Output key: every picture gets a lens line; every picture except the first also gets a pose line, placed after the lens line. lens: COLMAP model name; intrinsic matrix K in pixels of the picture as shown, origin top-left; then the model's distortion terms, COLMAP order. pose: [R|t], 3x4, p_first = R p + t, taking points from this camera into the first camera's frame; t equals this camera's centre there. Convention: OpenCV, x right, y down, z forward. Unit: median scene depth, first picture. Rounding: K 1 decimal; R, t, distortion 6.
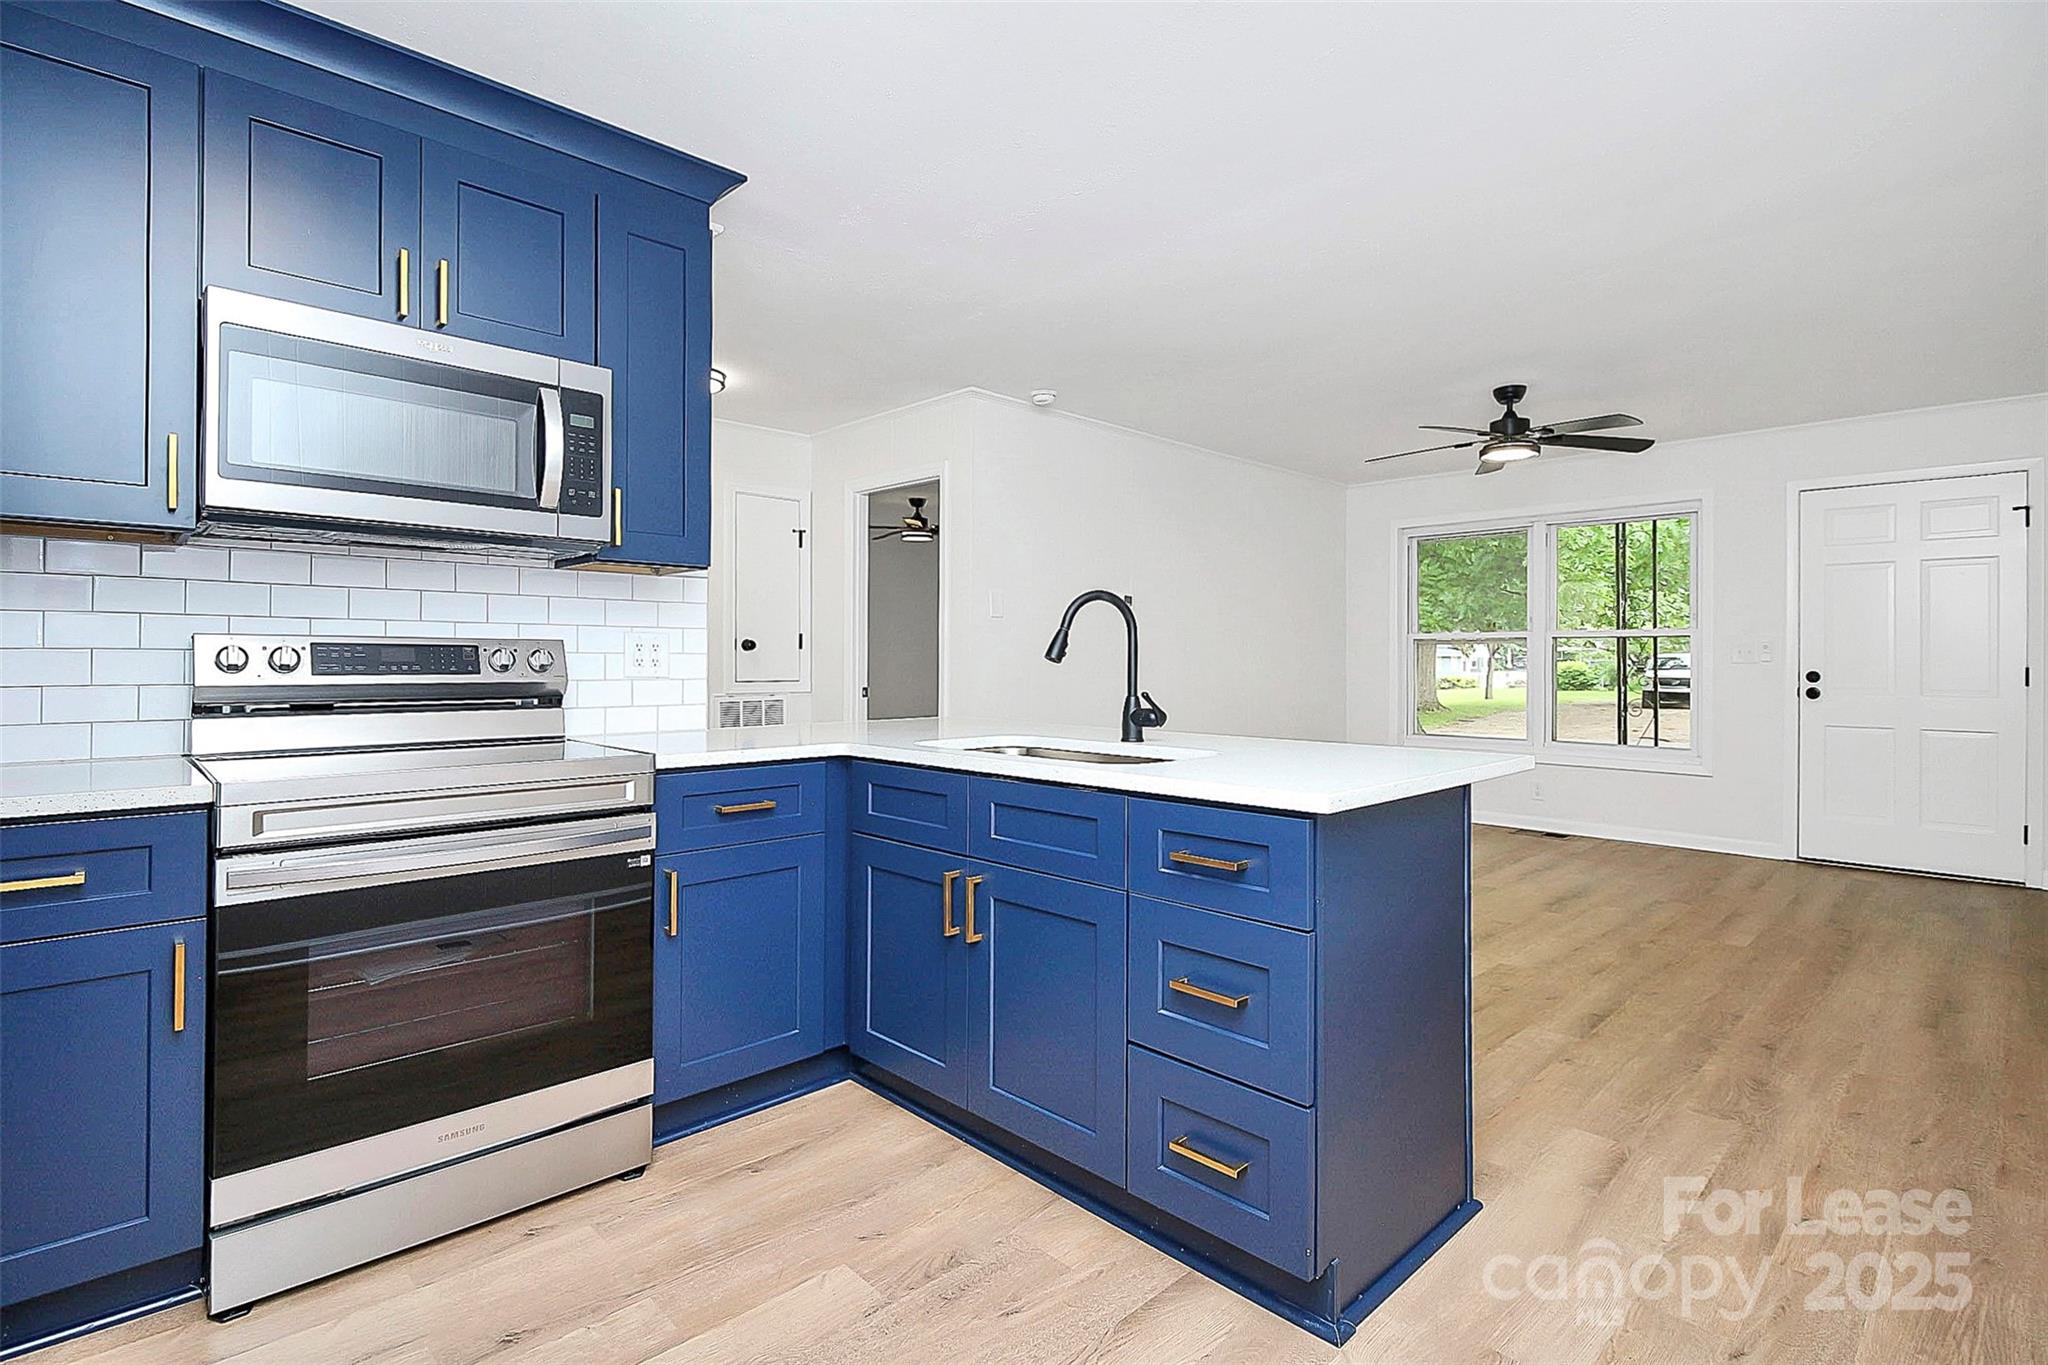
lens RADIAL K [[987.6, 0, 1022.3], [0, 987.6, 659.3], [0, 0, 1]] dist [-0.002474, -0.001324]
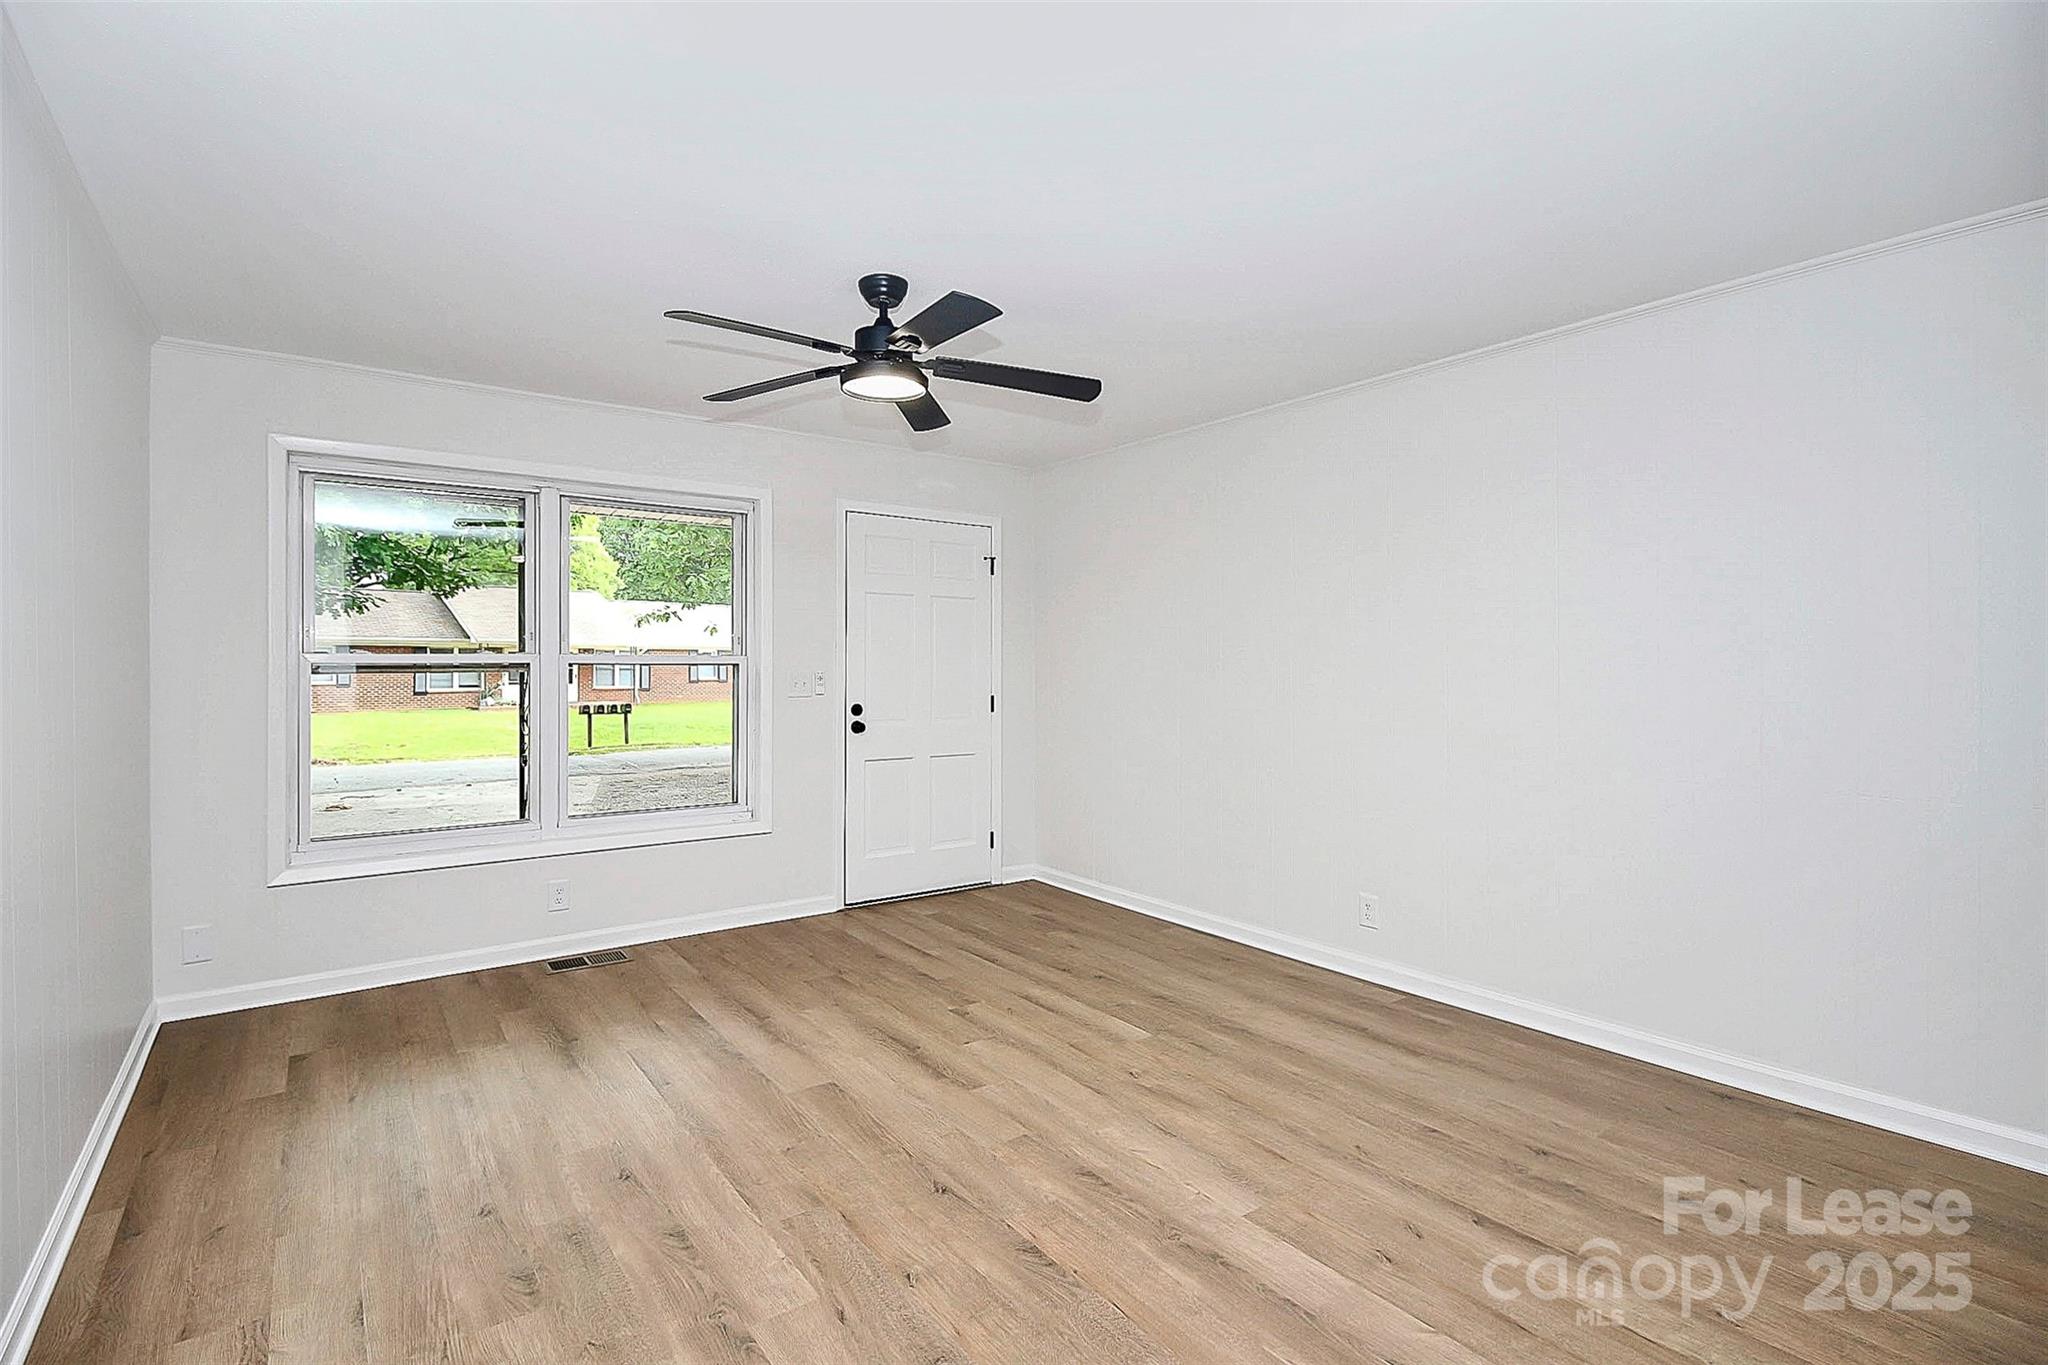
lens RADIAL K [[968.5, 0, 1024.0], [0, 968.5, 665.6], [0, 0, 1]] dist [0.007995, -0.000419]
pose [[0.131842, -0.002930, 0.991266, -0.173575], [0.002685, 0.999993, 0.002599, -0.049454], [-0.991267, 0.002319, 0.131849, 1.348810]]
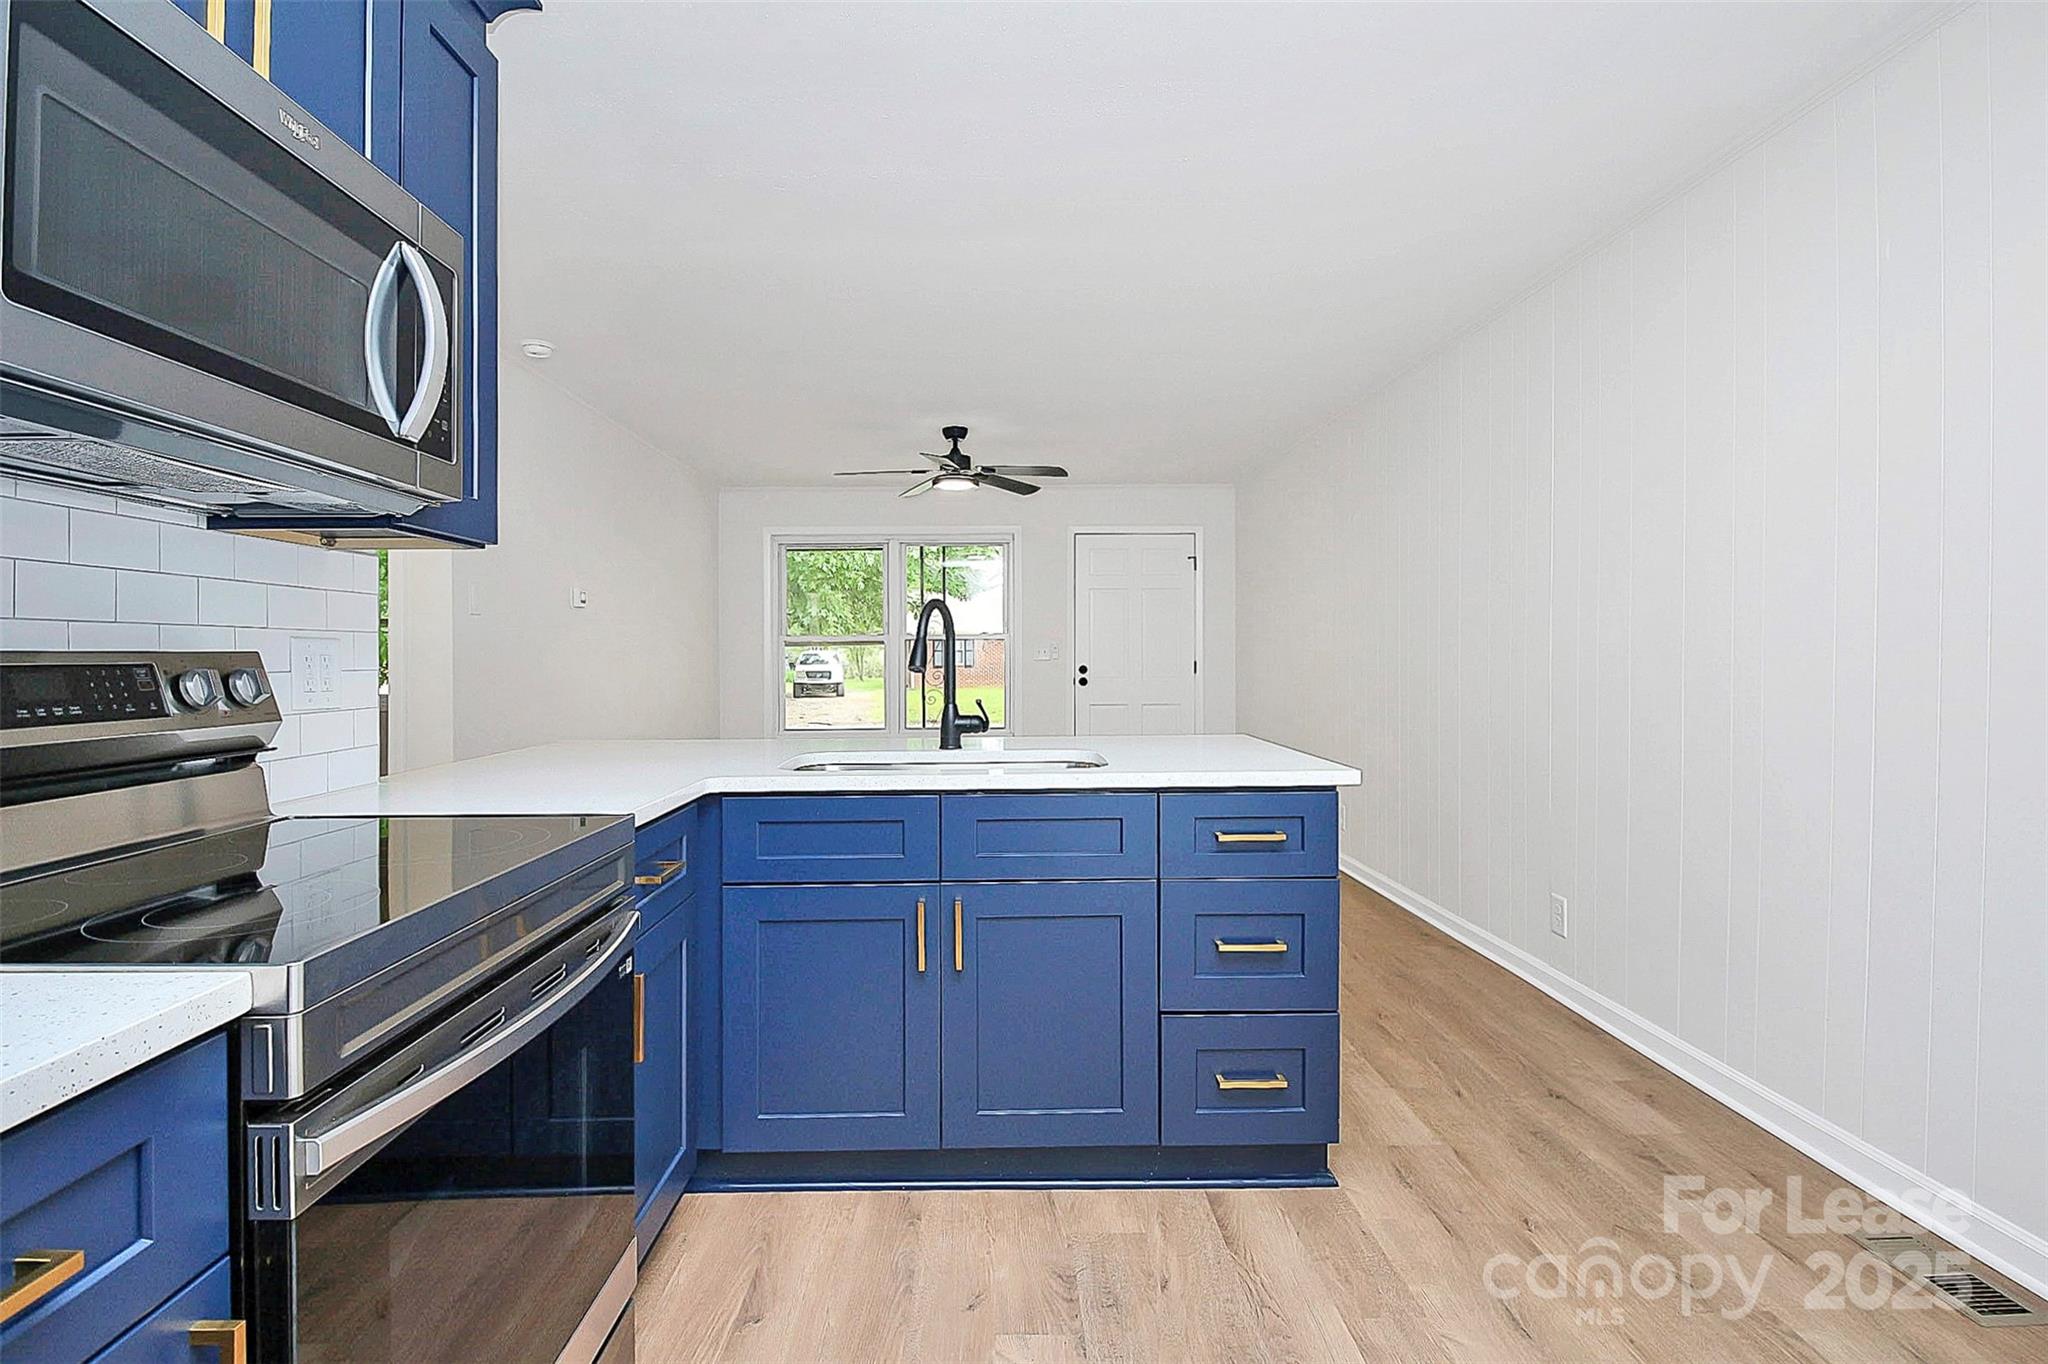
lens RADIAL K [[993.1, 0, 998.1], [0, 993.1, 682.9], [0, 0, 1]] dist [-0.002363, -0.000594]
pose [[0.687284, -0.028647, 0.725824, -0.542578], [0.009205, 0.999485, 0.030731, -0.014108], [-0.726331, -0.014440, 0.687194, 0.243699]]
